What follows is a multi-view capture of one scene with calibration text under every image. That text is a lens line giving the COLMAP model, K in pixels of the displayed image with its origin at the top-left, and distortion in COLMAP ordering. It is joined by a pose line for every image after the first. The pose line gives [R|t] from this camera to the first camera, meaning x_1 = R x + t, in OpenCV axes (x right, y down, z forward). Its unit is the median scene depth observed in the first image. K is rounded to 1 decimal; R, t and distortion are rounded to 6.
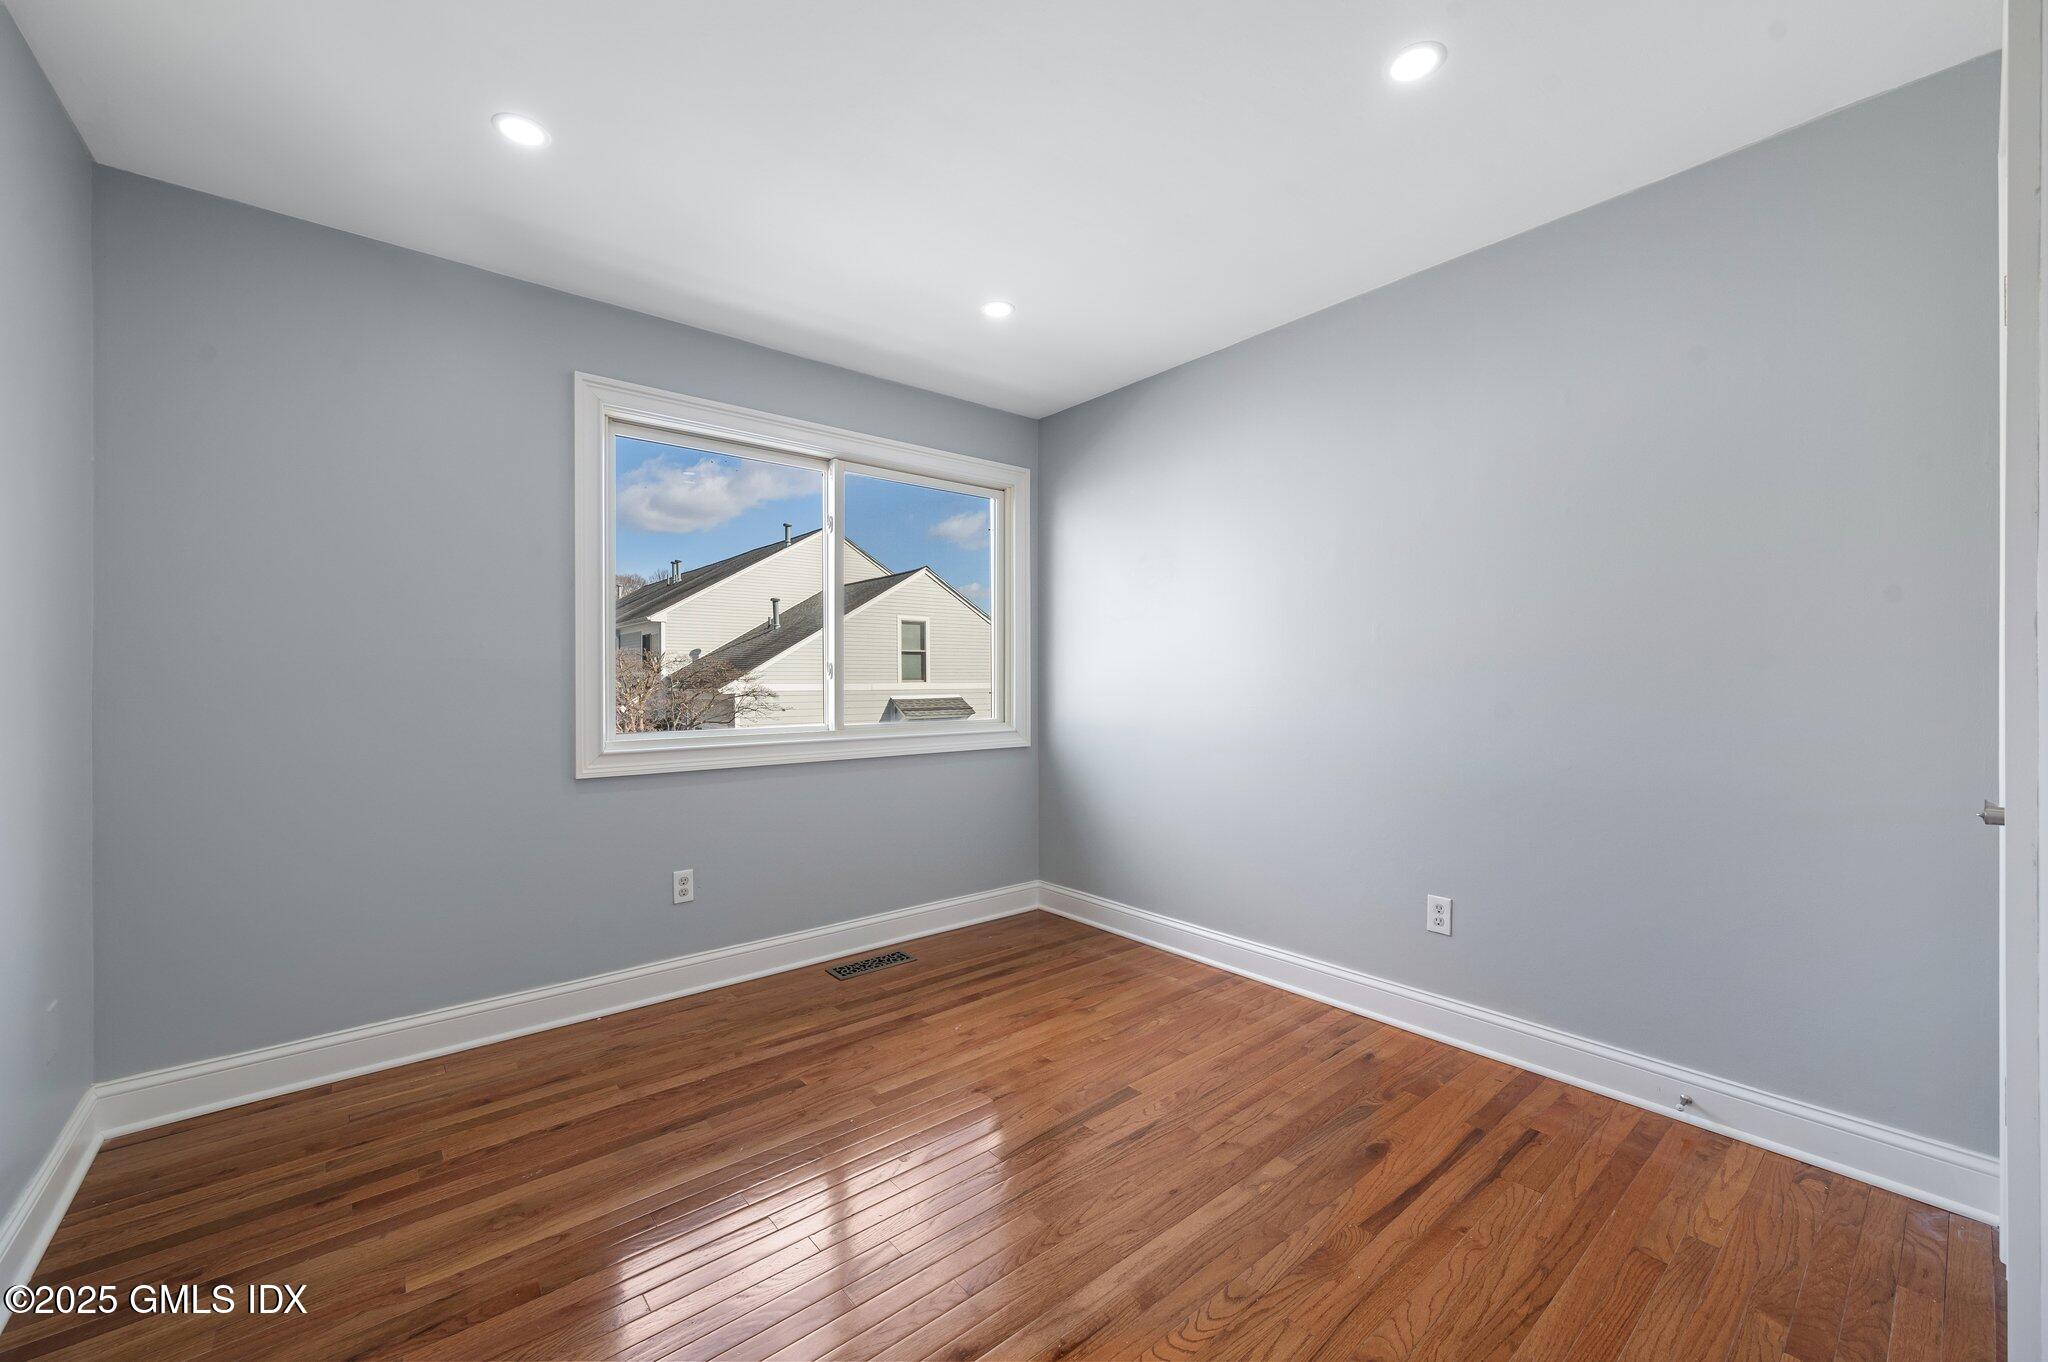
lens RADIAL K [[807.5, 0, 1023.4], [0, 807.5, 684.1], [0, 0, 1]] dist [-0.005287, 0.000038]
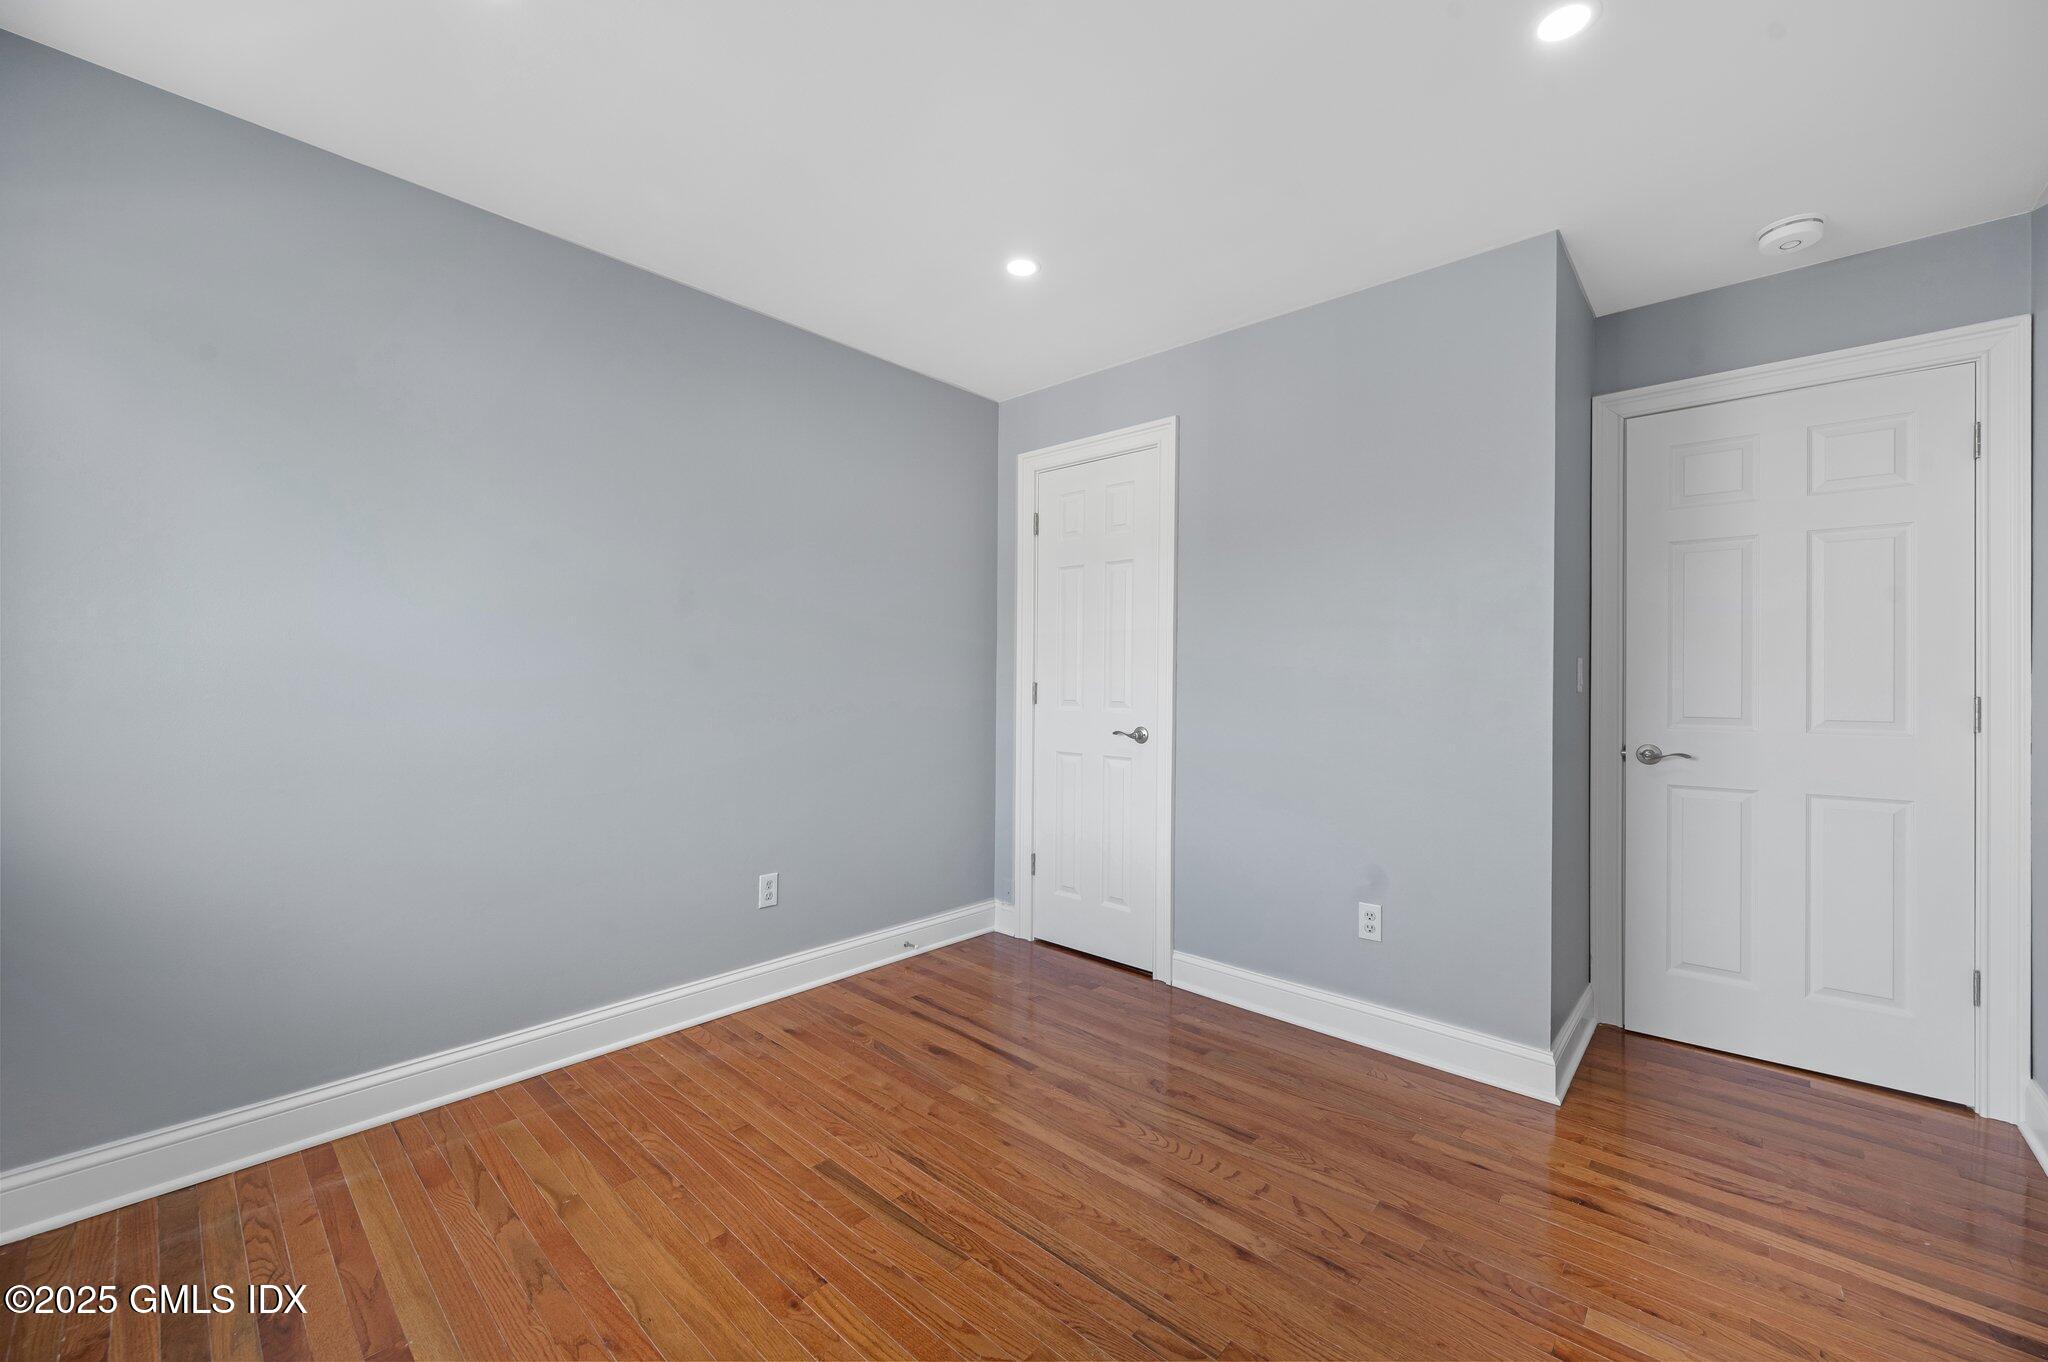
lens RADIAL K [[807.5, 0, 1024.1], [0, 807.5, 677.9], [0, 0, 1]] dist [-0.005287, 0.000038]
pose [[-0.134055, 0.000078, 0.990974, -0.782818], [-0.002438, 0.999997, -0.000408, -0.015844], [-0.990971, -0.002471, -0.134054, 0.947278]]
